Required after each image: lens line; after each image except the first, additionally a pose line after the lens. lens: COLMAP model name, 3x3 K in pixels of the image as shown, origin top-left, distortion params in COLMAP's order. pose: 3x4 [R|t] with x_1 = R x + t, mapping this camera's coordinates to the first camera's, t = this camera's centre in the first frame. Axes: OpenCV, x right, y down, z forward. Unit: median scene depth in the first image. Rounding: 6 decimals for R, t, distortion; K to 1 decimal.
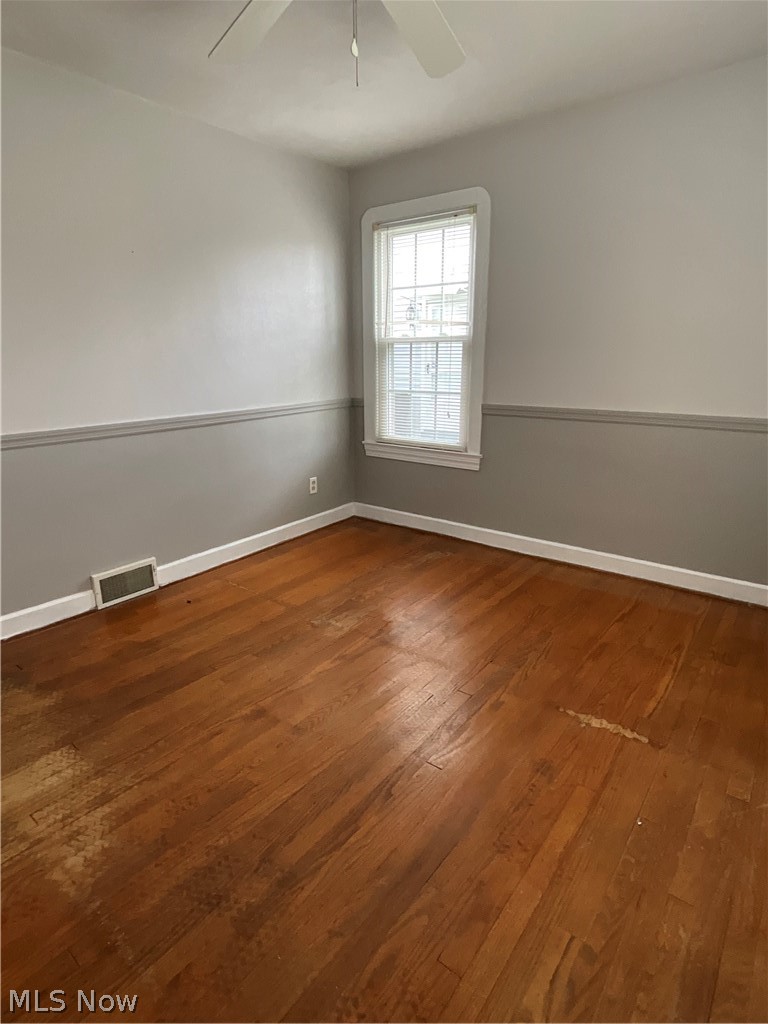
lens RADIAL K [[541.8, 0, 381.9], [0, 541.8, 513.5], [0, 0, 1]] dist [0.002562, 0.000843]
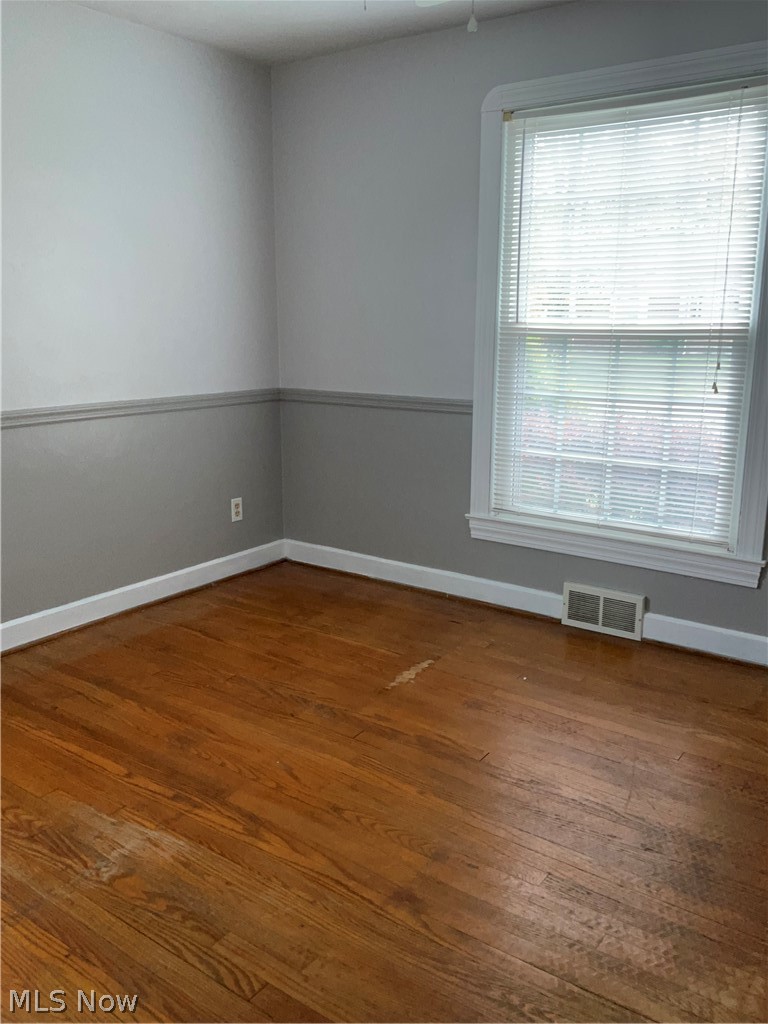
lens RADIAL K [[856.6, 0, 383.1], [0, 856.6, 511.8], [0, 0, 1]] dist [-0.008949, -0.025243]
pose [[-0.044191, -0.214026, 0.975828, -0.957477], [0.282221, 0.934322, 0.217703, -0.238212], [-0.958331, 0.285020, 0.019114, 0.767690]]
